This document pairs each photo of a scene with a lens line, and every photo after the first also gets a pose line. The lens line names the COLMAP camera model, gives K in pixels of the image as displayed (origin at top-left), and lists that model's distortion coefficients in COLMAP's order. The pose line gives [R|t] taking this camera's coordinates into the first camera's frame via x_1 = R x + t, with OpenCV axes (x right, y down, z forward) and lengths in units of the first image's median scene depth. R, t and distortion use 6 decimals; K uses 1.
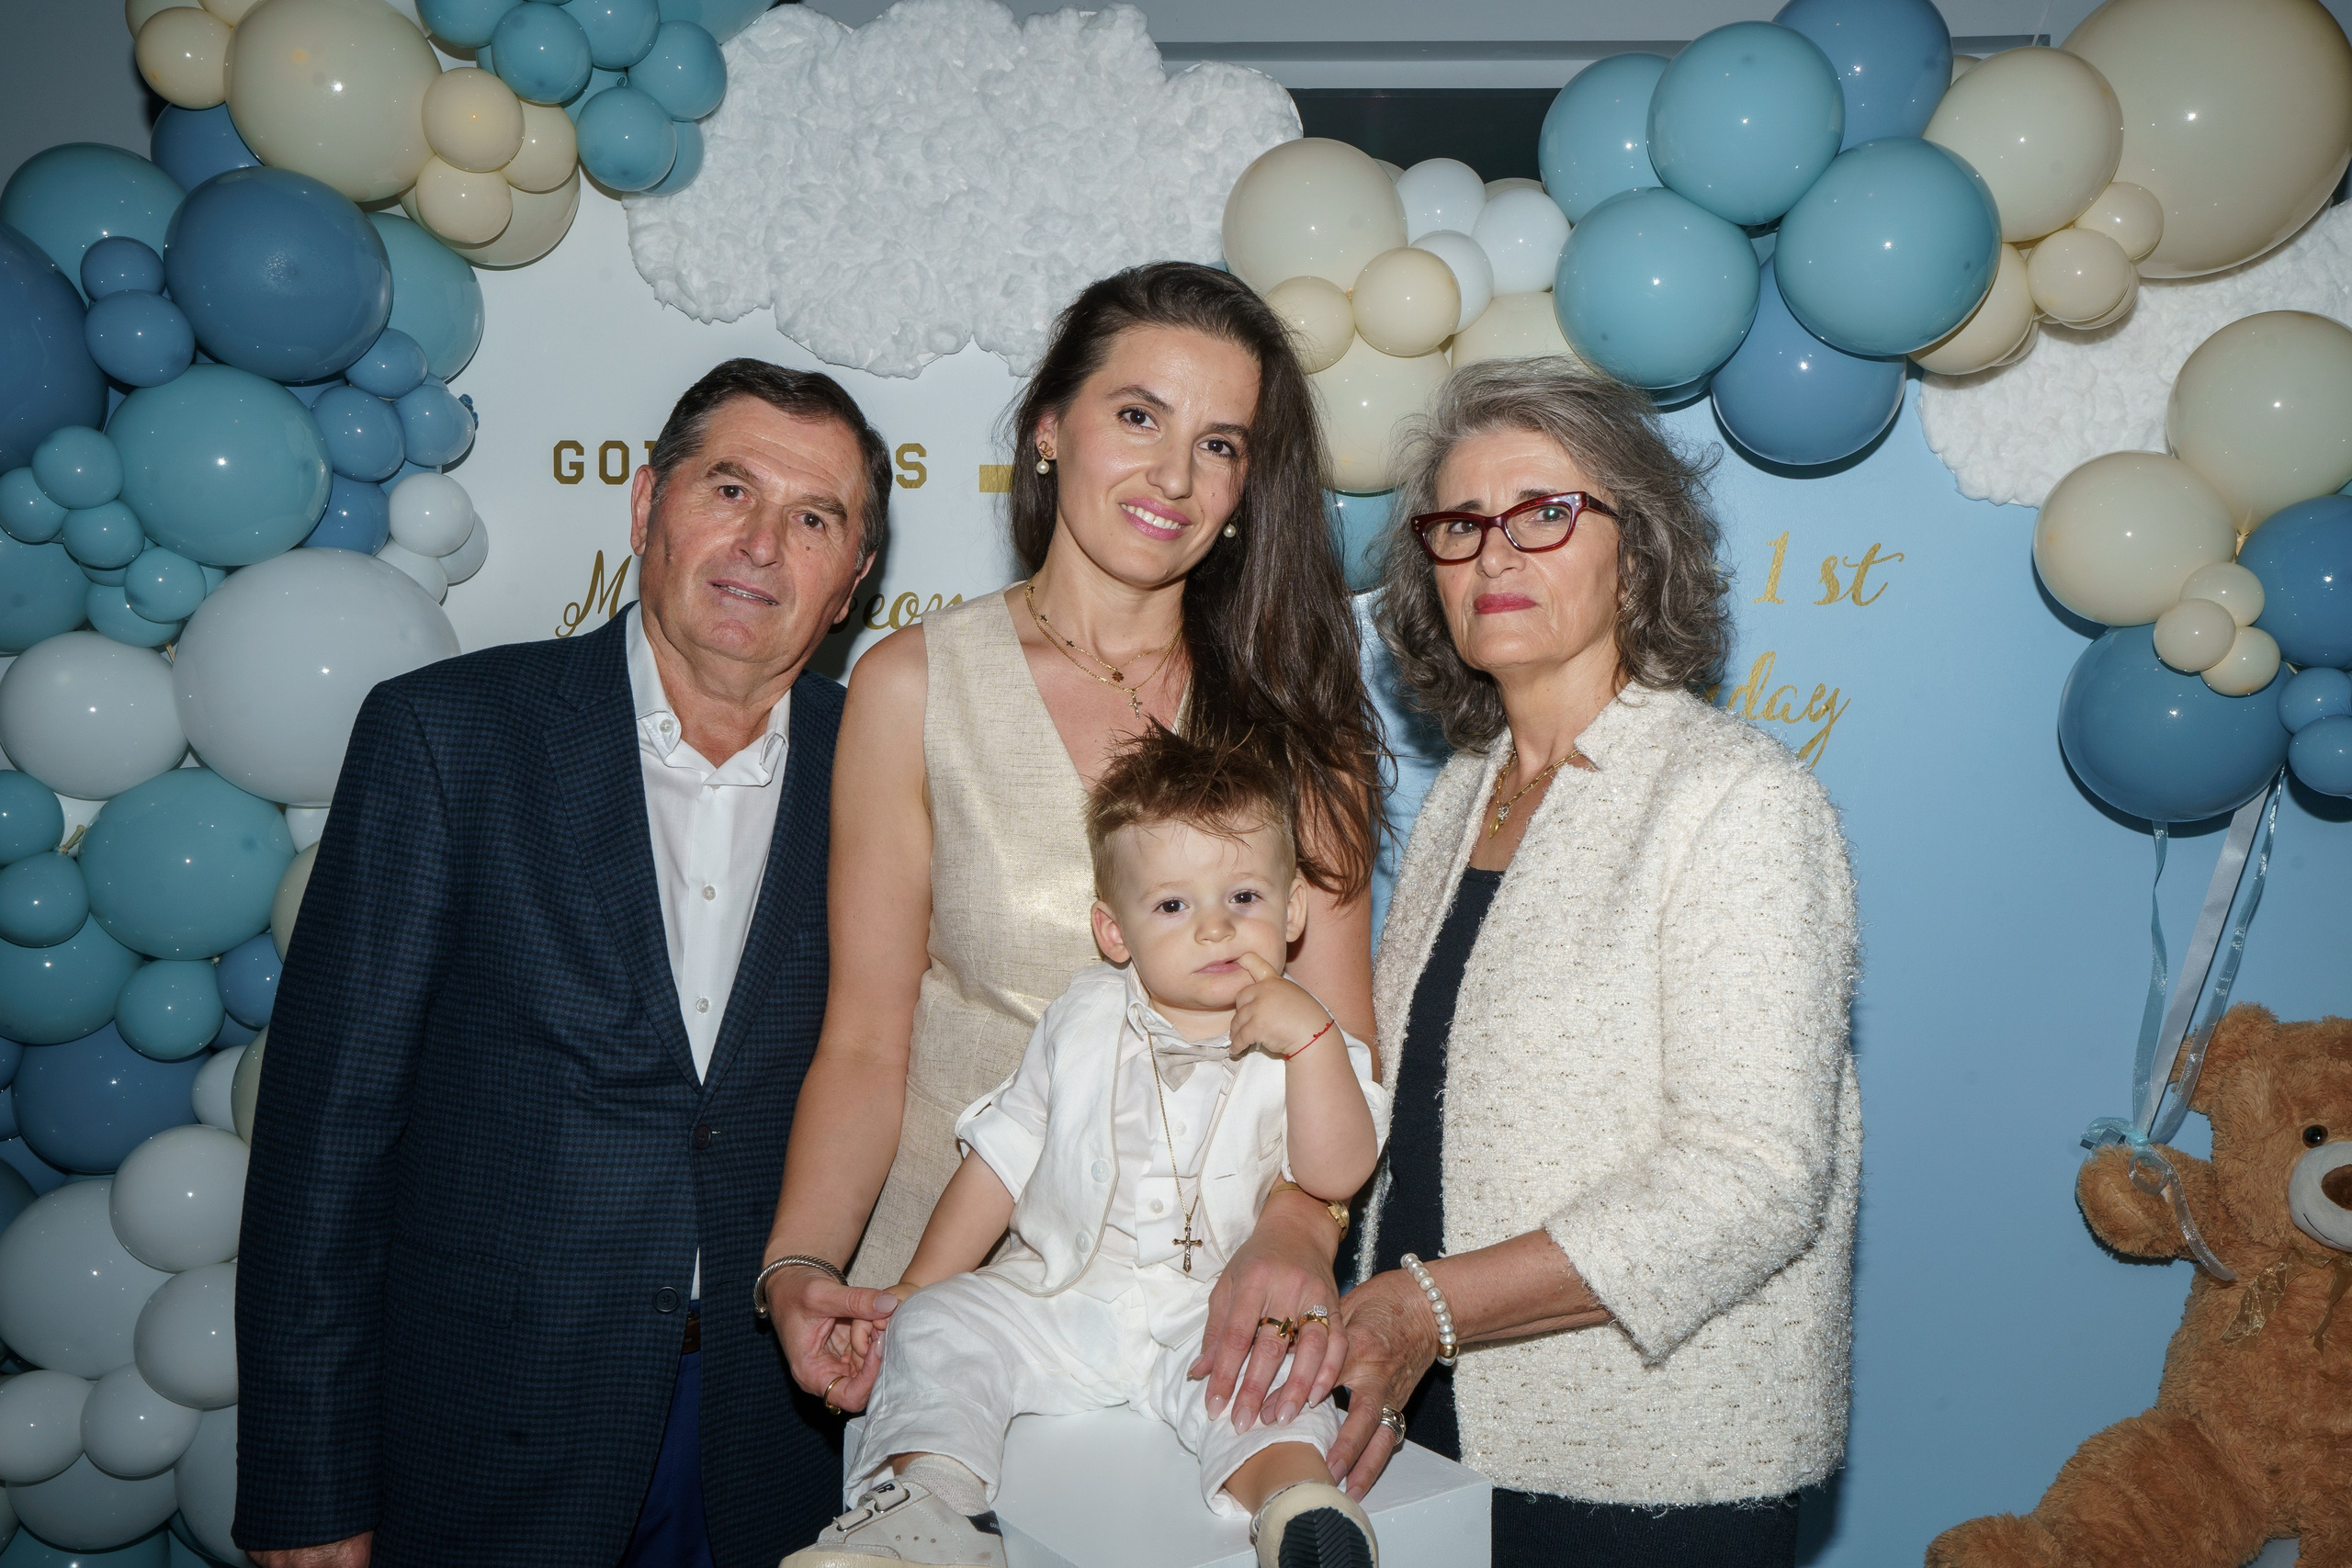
lens RADIAL K [[2233.9, 0, 1175.8], [0, 2233.9, 780.7], [0, 0, 1]] dist [0.078521, 0.000000]
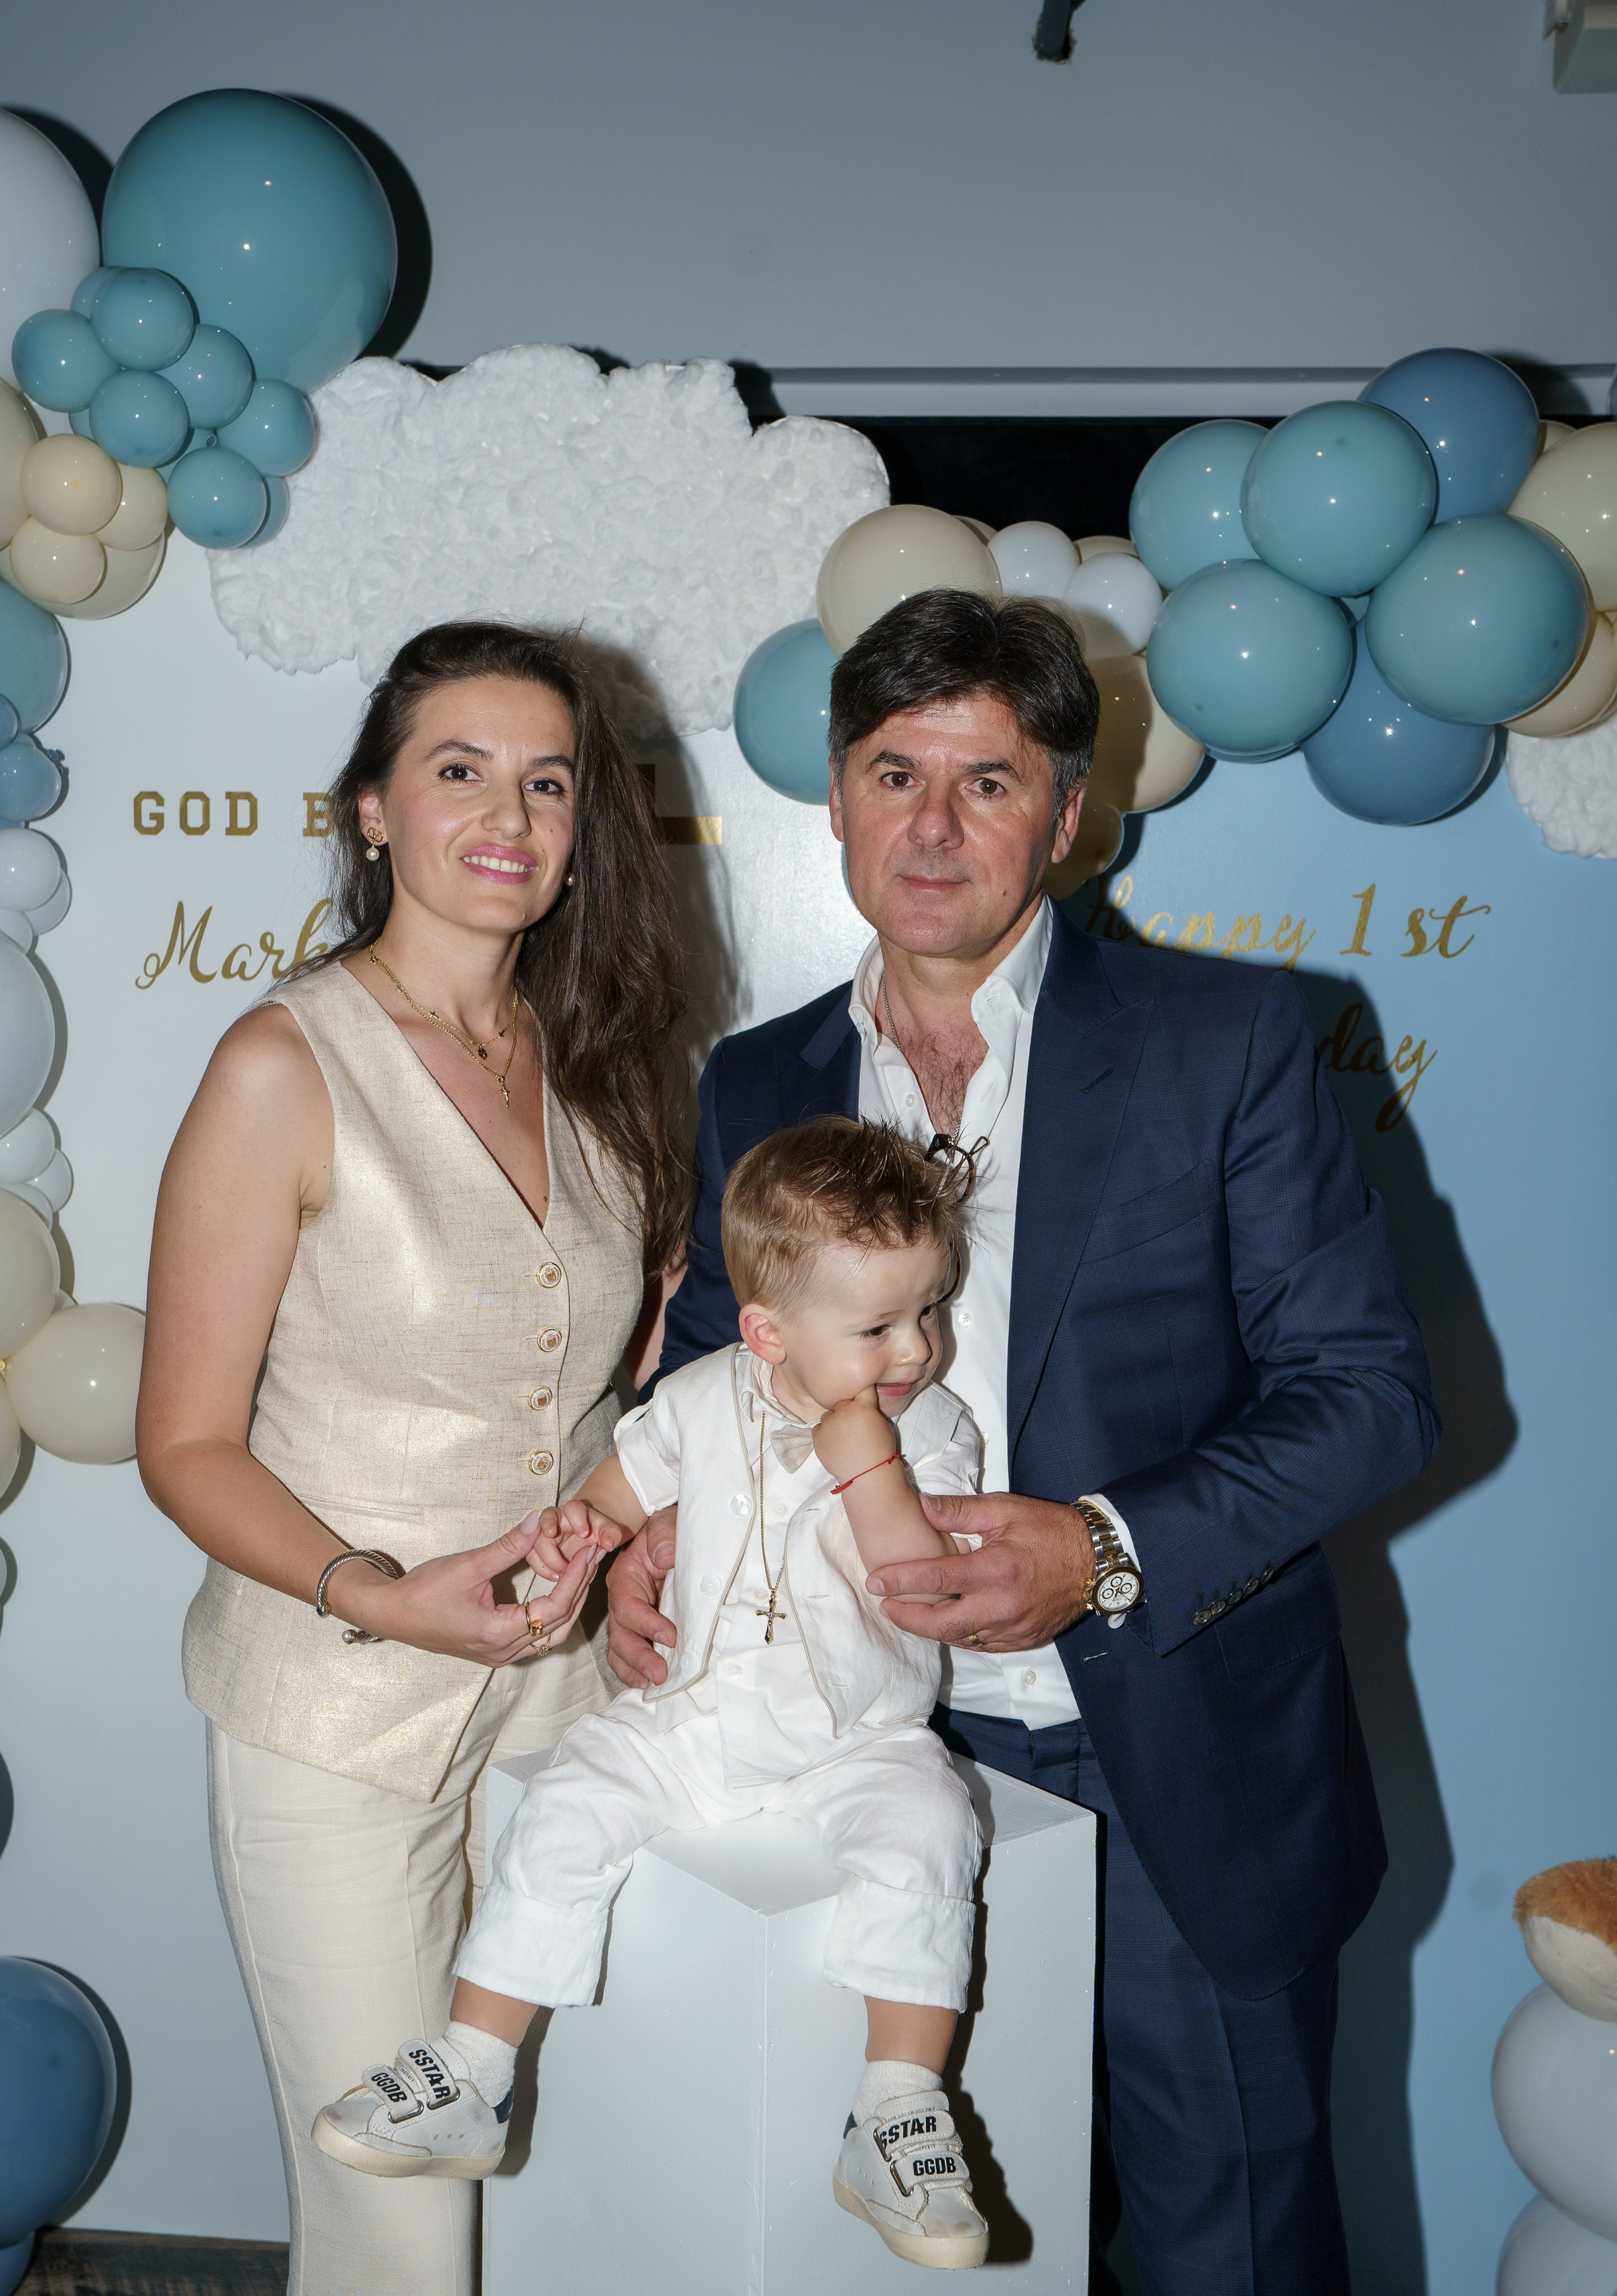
lens RADIAL K [[2420.7, 0, 699.9], [0, 2420.7, 1079.9], [0, 0, 1]] dist [0.082760, 0.000000]
pose [[0.999949, -0.003135, 0.009561, -0.038534], [0.003077, 0.999977, 0.006099, -0.030699], [-0.009580, -0.006070, 0.999936, -0.082157]]
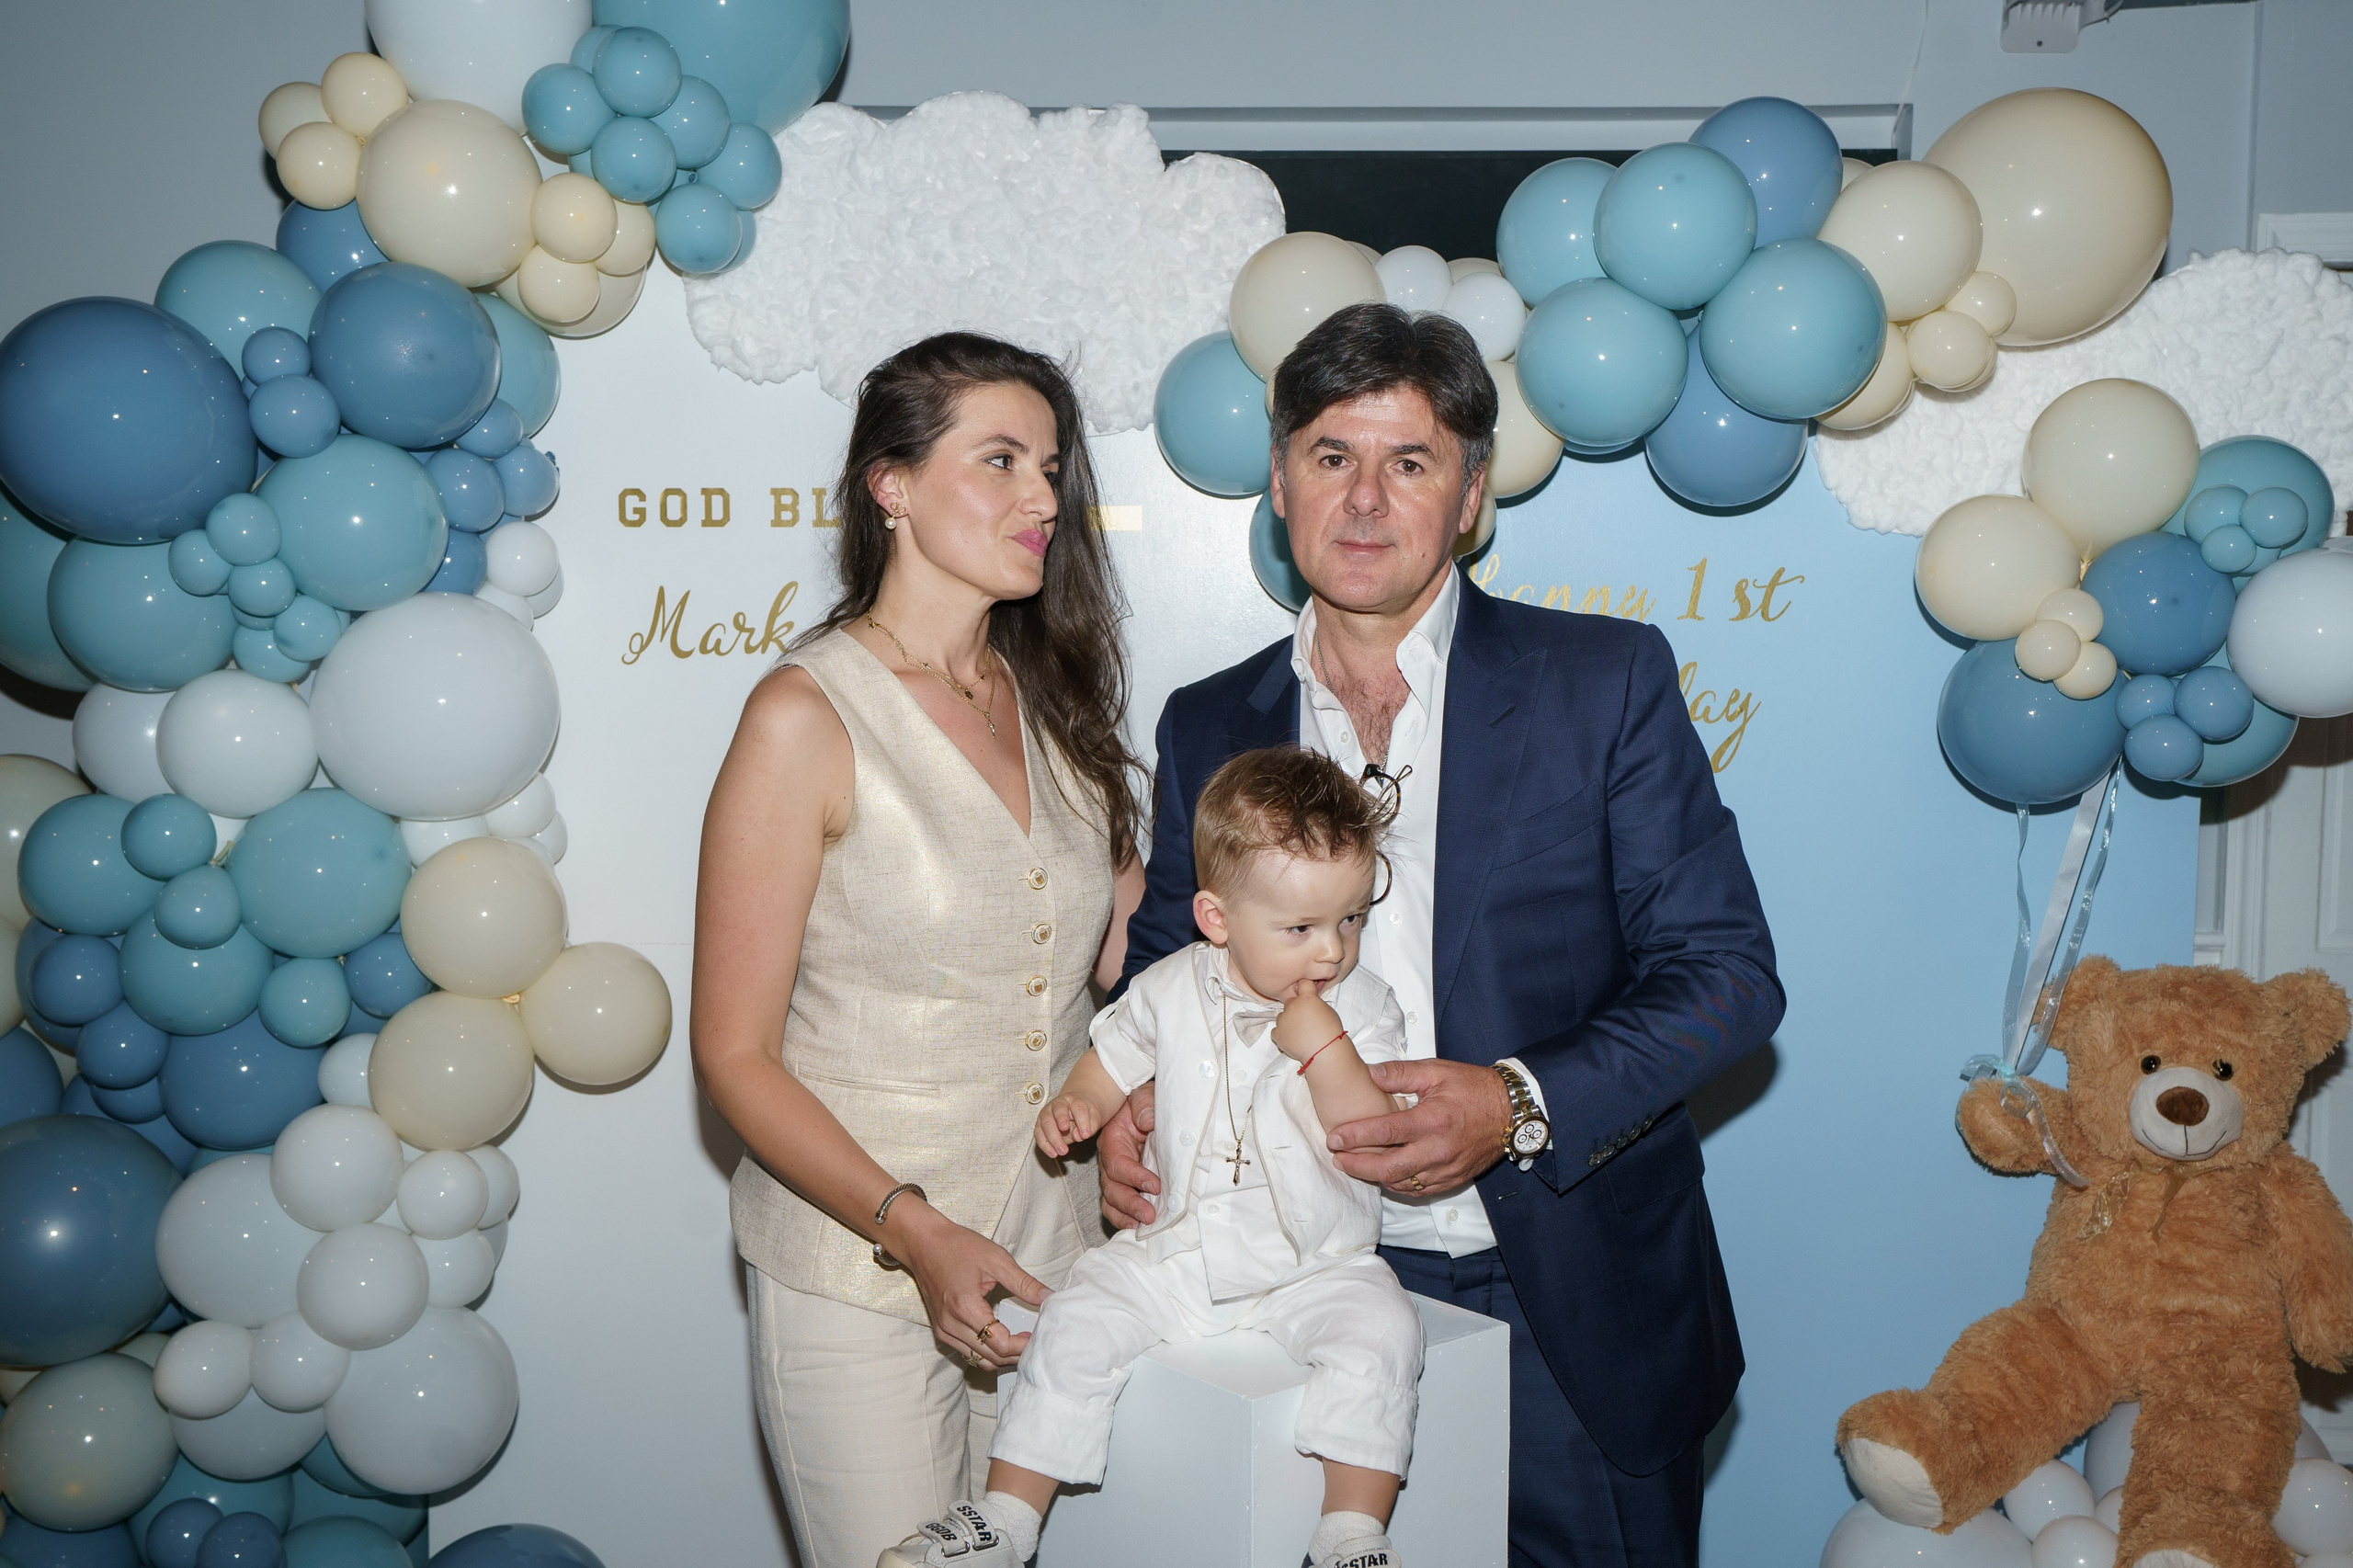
lens RADIAL K [[2235.0, 0, 1152.1], [0, 2235.0, 784.3], [0, 0, 1]] dist [0.078521, 0.000000]
pose [[0.998267, -0.017954, 0.056043, -0.079571], [0.017246, 0.999766, 0.013090, -0.014179], [-0.056265, -0.012101, 0.998343, -0.142647]]
